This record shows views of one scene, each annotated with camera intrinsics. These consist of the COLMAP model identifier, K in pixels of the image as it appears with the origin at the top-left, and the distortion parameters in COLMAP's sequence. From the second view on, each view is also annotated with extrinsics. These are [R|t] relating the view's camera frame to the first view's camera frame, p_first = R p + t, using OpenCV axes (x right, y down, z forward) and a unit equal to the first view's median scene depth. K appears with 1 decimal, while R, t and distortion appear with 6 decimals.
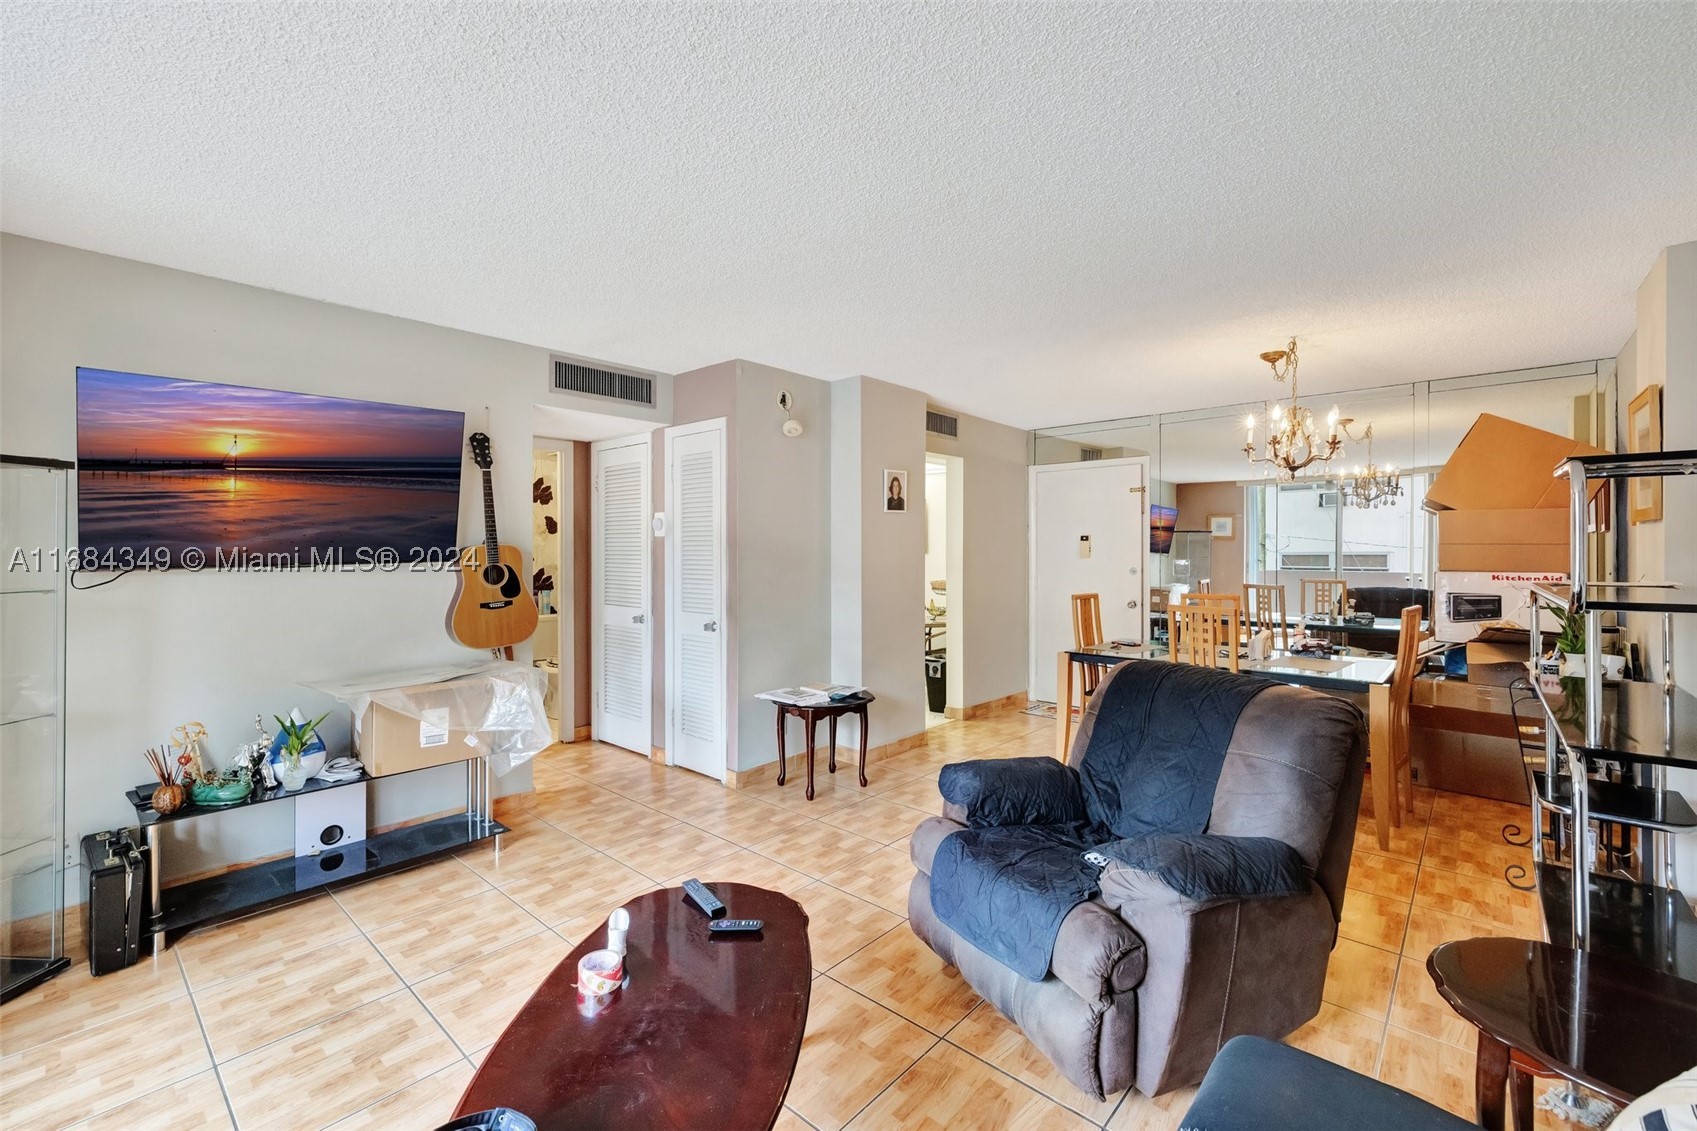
lens RADIAL K [[724.6, 0, 850.0], [0, 724.6, 553.9], [0, 0, 1]] dist [-0.007018, 0.001456]
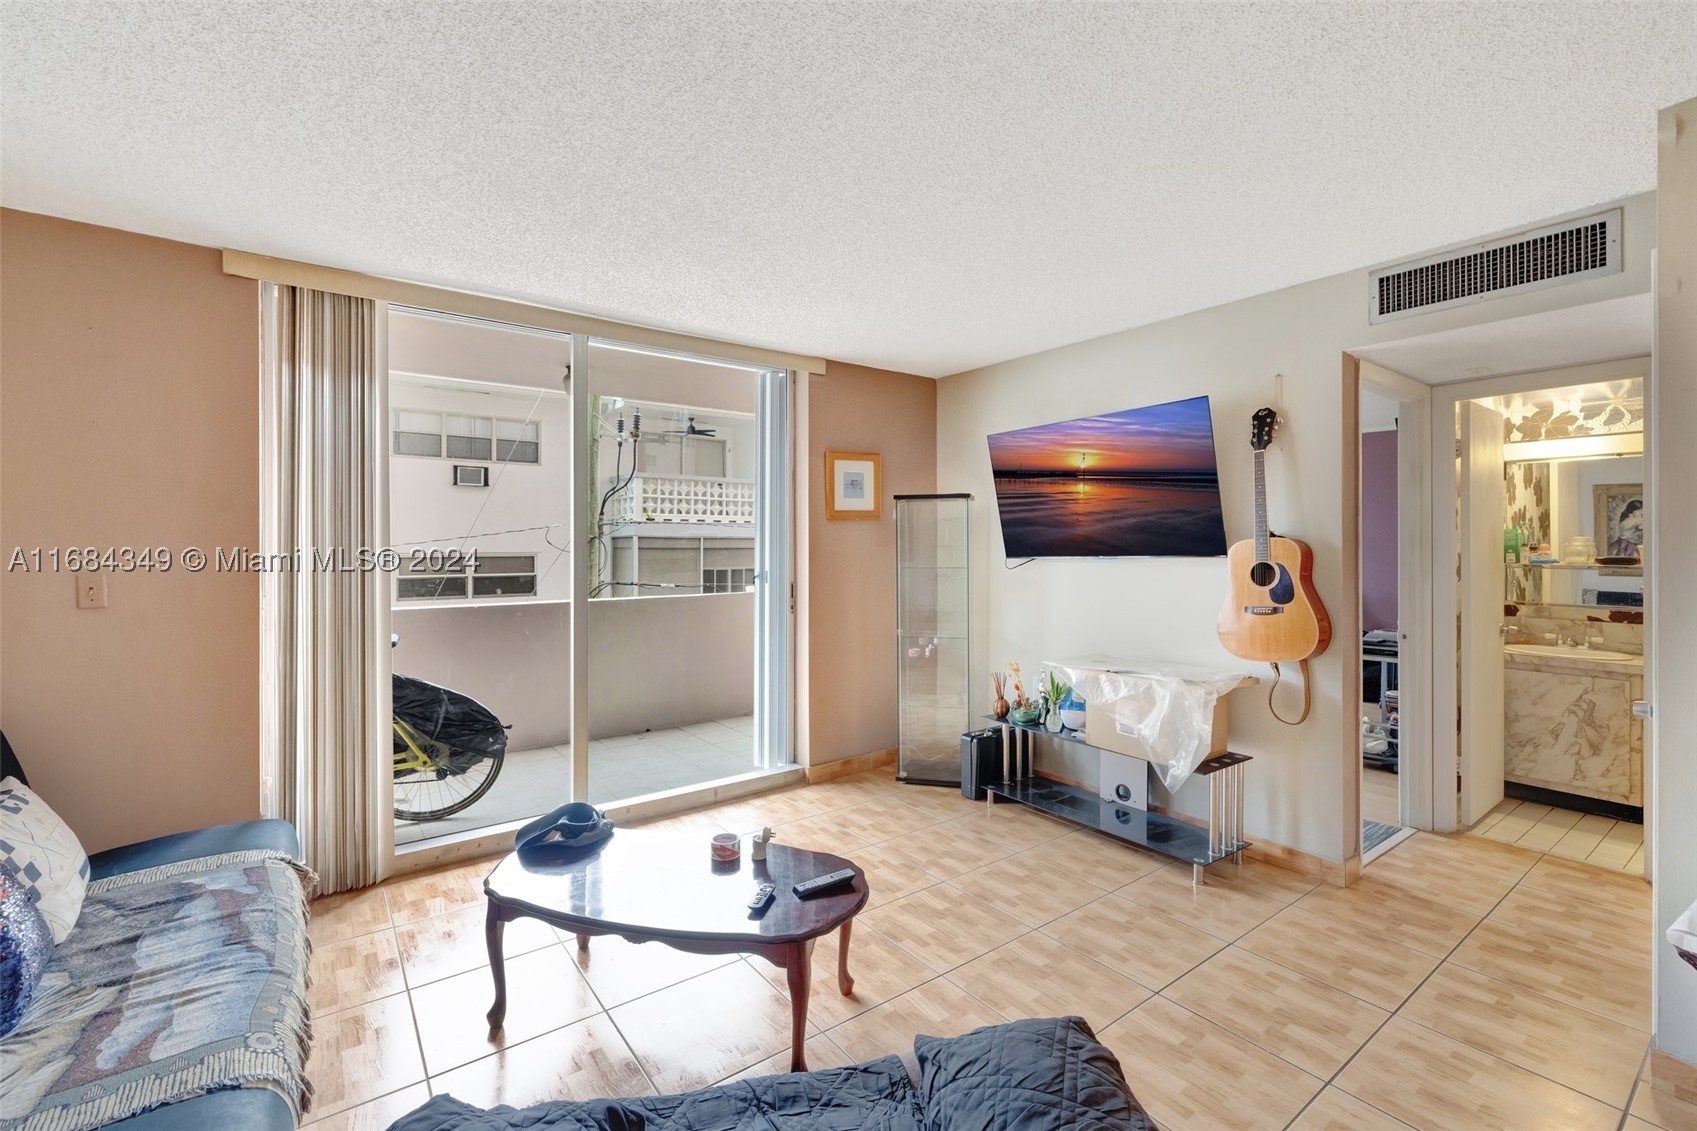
lens RADIAL K [[724.6, 0, 834.8], [0, 724.6, 551.2], [0, 0, 1]] dist [-0.007018, 0.001456]
pose [[-0.221834, 0.007437, -0.975056, 0.402783], [-0.008809, 0.999915, 0.009631, -0.001914], [0.975045, 0.010726, -0.221750, 0.639466]]
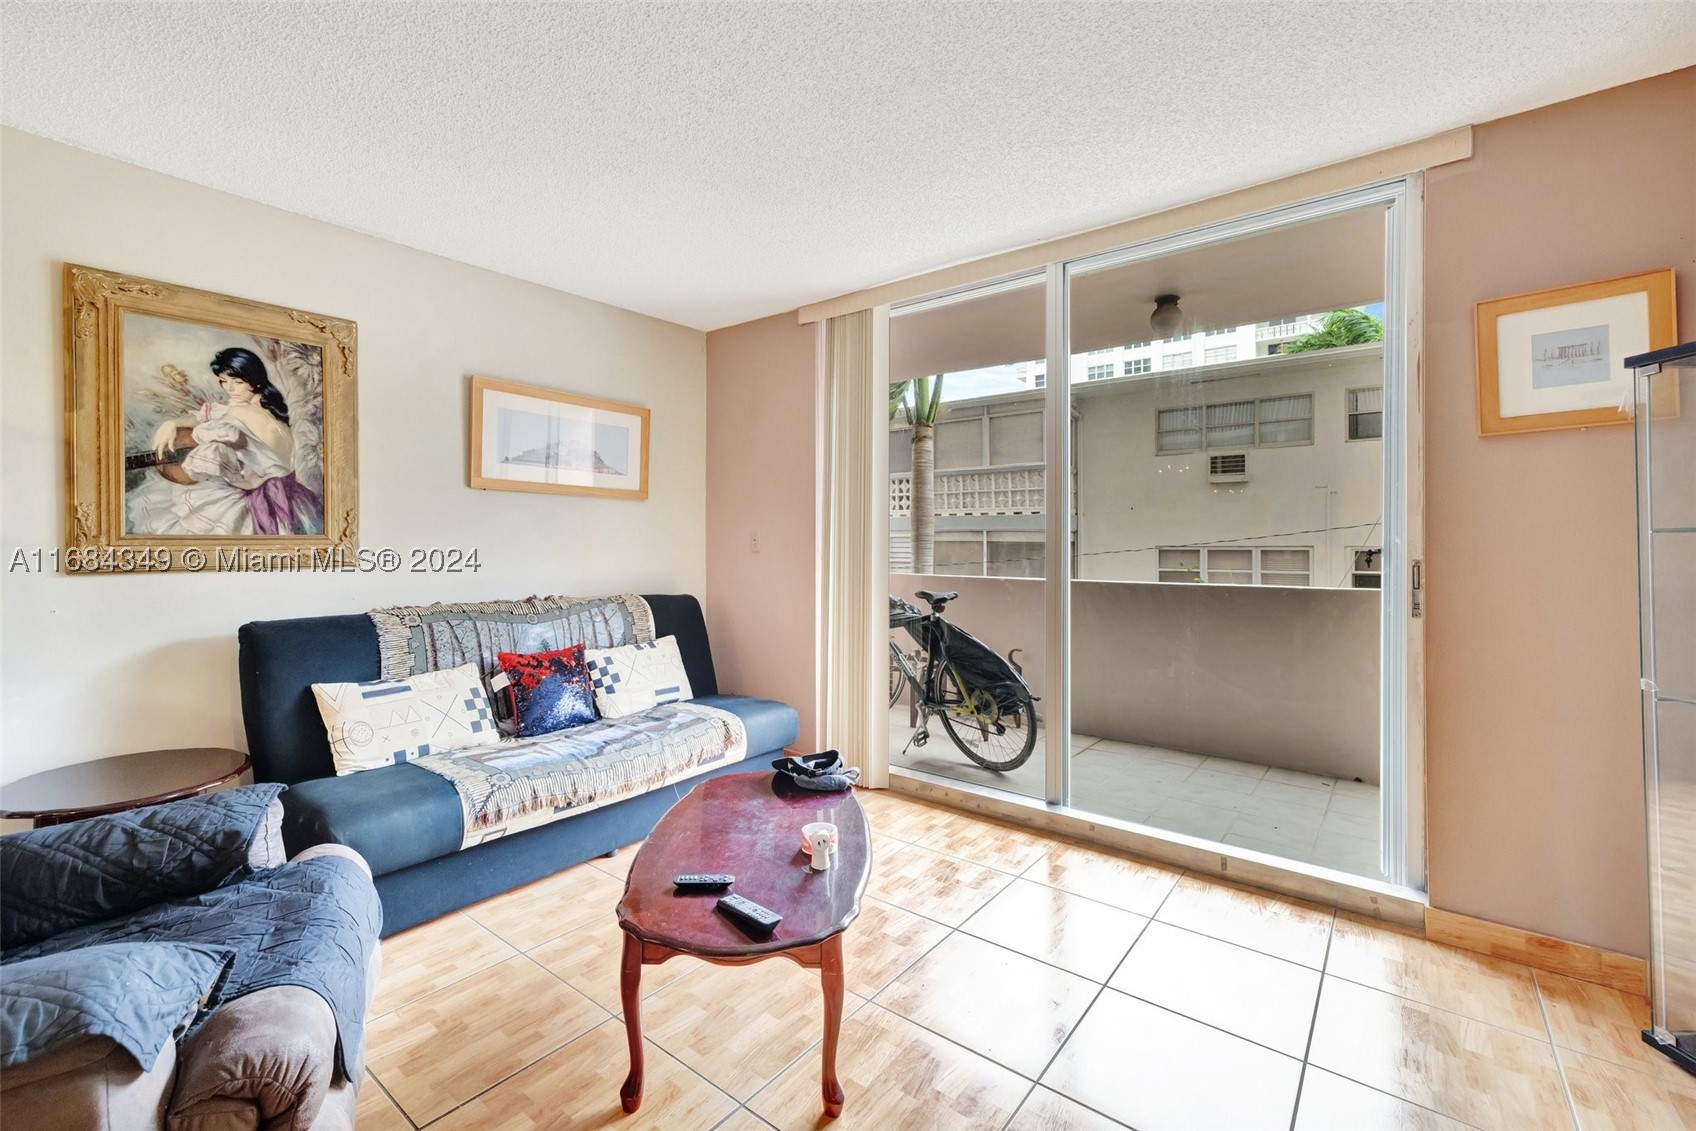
lens RADIAL K [[711.7, 0, 841.2], [0, 711.7, 549.5], [0, 0, 1]] dist [0.000900, 0.000806]
pose [[-0.998824, -0.004277, -0.048303, -0.142443], [-0.005054, 0.999860, 0.015976, 0.039790], [0.048228, 0.016201, -0.998705, 0.904902]]
